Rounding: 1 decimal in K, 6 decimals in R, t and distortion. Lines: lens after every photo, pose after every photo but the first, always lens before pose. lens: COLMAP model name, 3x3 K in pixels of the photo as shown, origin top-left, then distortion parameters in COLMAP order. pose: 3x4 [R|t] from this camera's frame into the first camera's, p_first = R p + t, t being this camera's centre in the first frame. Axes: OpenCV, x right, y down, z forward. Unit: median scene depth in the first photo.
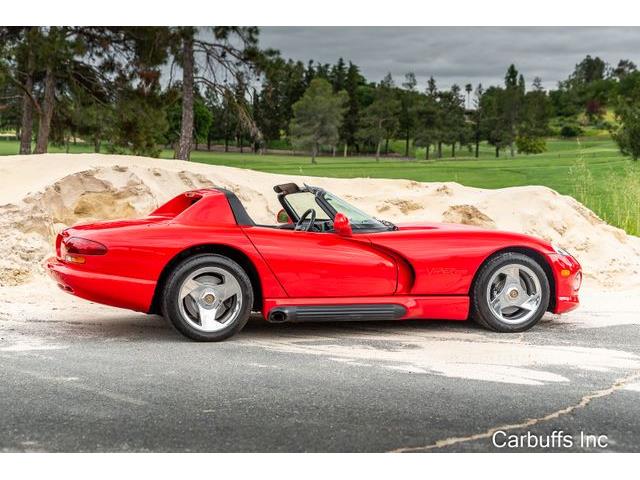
lens RADIAL K [[1160.6, 0, 278.3], [0, 1160.6, 173.4], [0, 0, 1]] dist [-0.003728, -0.020745]
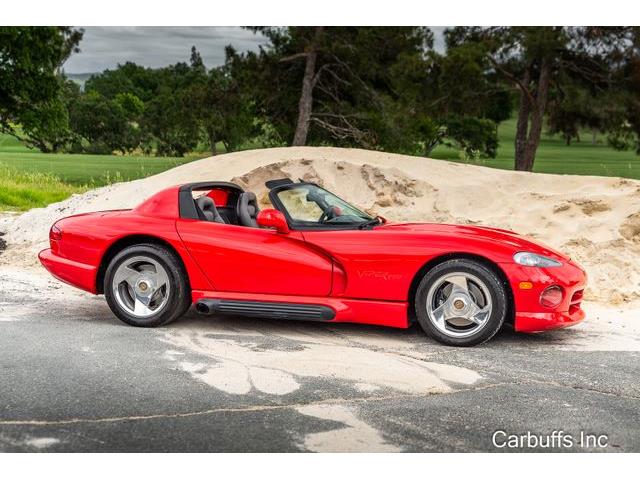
lens RADIAL K [[1160.6, 0, 278.3], [0, 1160.6, 173.4], [0, 0, 1]] dist [-0.003728, -0.020745]
pose [[0.850604, 0.015635, -0.525574, 0.561108], [-0.011463, 0.999872, 0.011193, -0.007343], [0.525682, -0.003496, 0.850674, 0.155748]]
